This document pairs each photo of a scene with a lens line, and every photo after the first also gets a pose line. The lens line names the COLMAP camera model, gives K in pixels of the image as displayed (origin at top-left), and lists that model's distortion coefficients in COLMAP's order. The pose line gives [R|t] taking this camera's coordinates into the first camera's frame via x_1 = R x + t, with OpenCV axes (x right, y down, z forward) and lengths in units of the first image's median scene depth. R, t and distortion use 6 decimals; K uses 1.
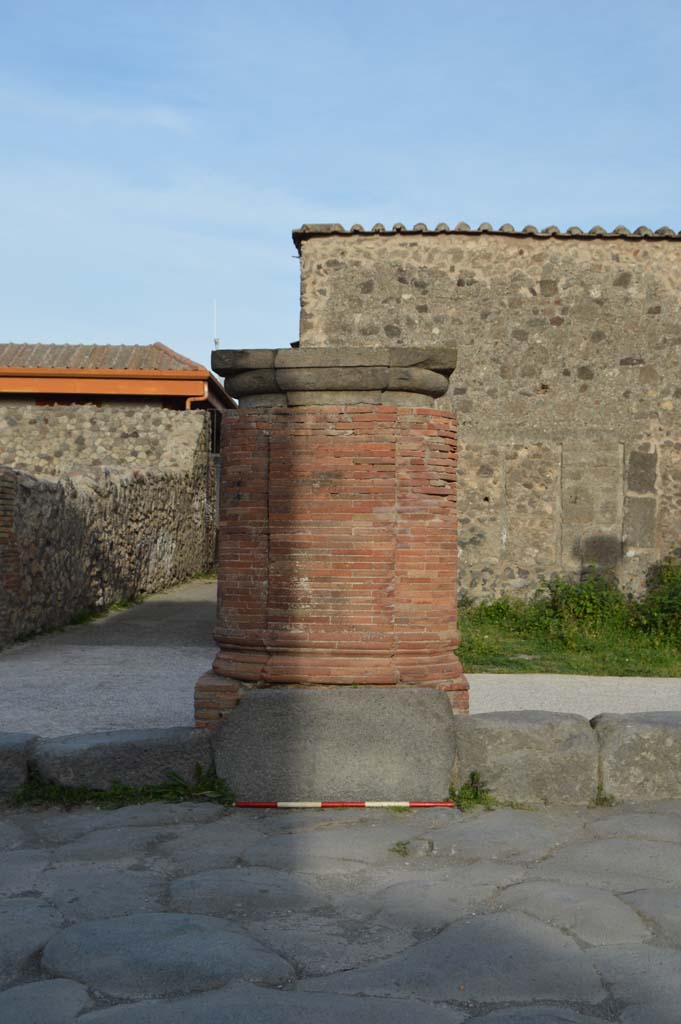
lens RADIAL K [[1159.5, 0, 339.9], [0, 1159.5, 526.8], [0, 0, 1]] dist [-0.063313, 0.000000]
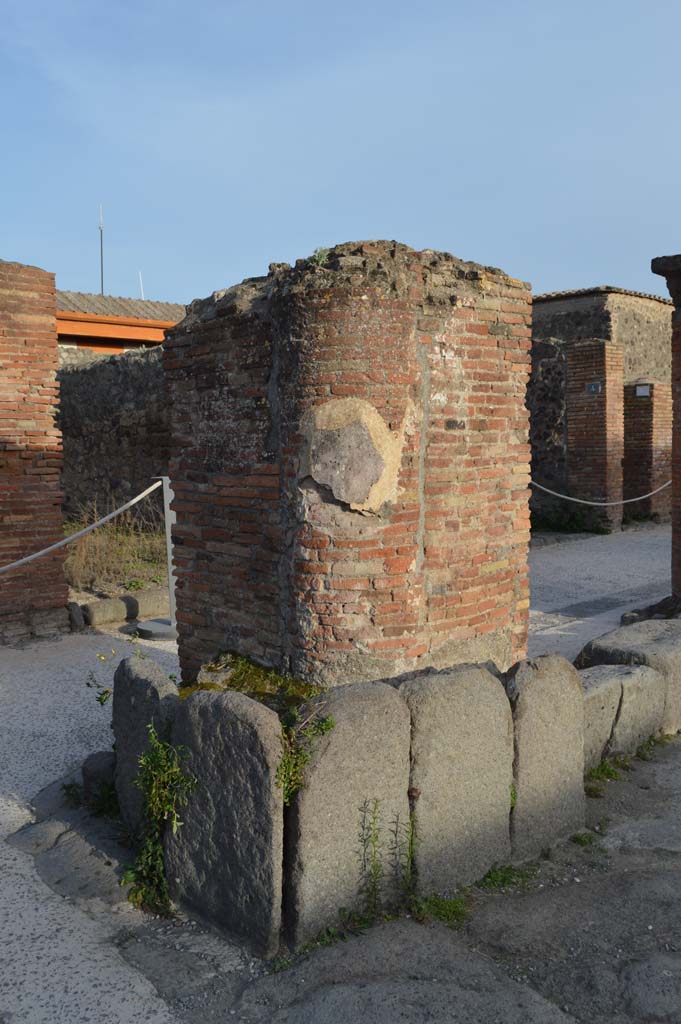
lens RADIAL K [[946.2, 0, 347.5], [0, 946.2, 528.2], [0, 0, 1]] dist [-0.077964, 0.000000]
pose [[0.664756, -0.097051, 0.740730, -1.588014], [0.030784, 0.994242, 0.102639, -0.026608], [-0.746426, -0.045427, 0.663916, 0.251026]]
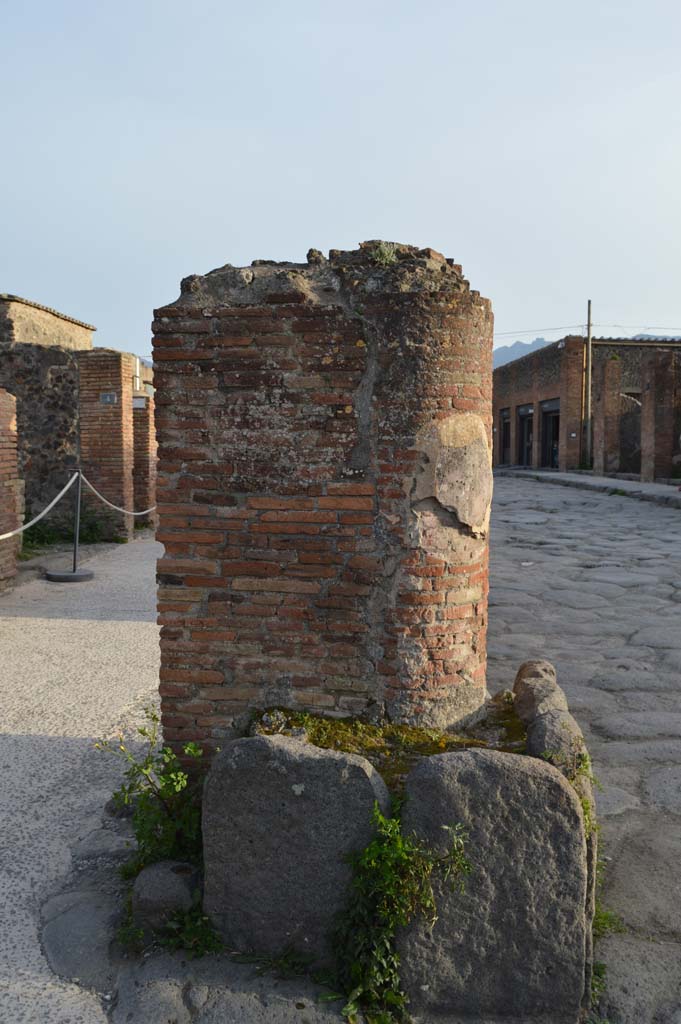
lens RADIAL K [[903.8, 0, 352.2], [0, 903.8, 527.3], [0, 0, 1]] dist [-0.085912, 0.024516]
pose [[0.004373, -0.106227, 0.994332, -1.617066], [-0.007187, 0.994313, 0.106257, -0.029893], [-0.999965, -0.007611, 0.003584, 0.410188]]
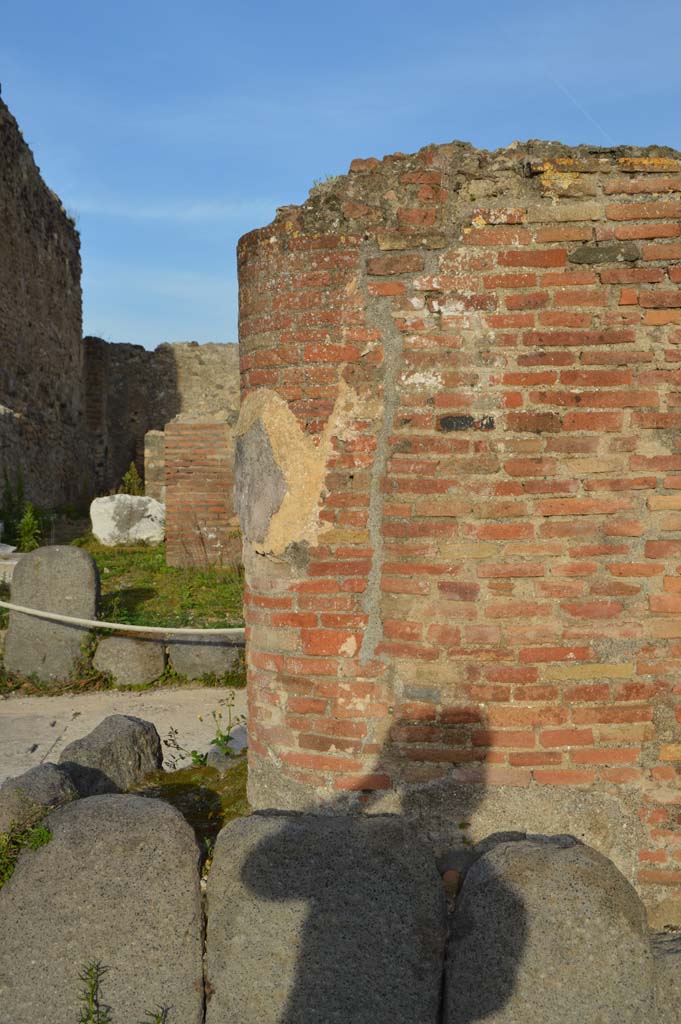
lens RADIAL K [[1159.5, 0, 340.1], [0, 1159.5, 517.4], [0, 0, 1]] dist [-0.063313, 0.000000]
pose [[0.998554, -0.026709, -0.046653, -1.414463], [0.028050, 0.999205, 0.028338, -0.019026], [0.045859, -0.029606, 0.998509, 0.215956]]
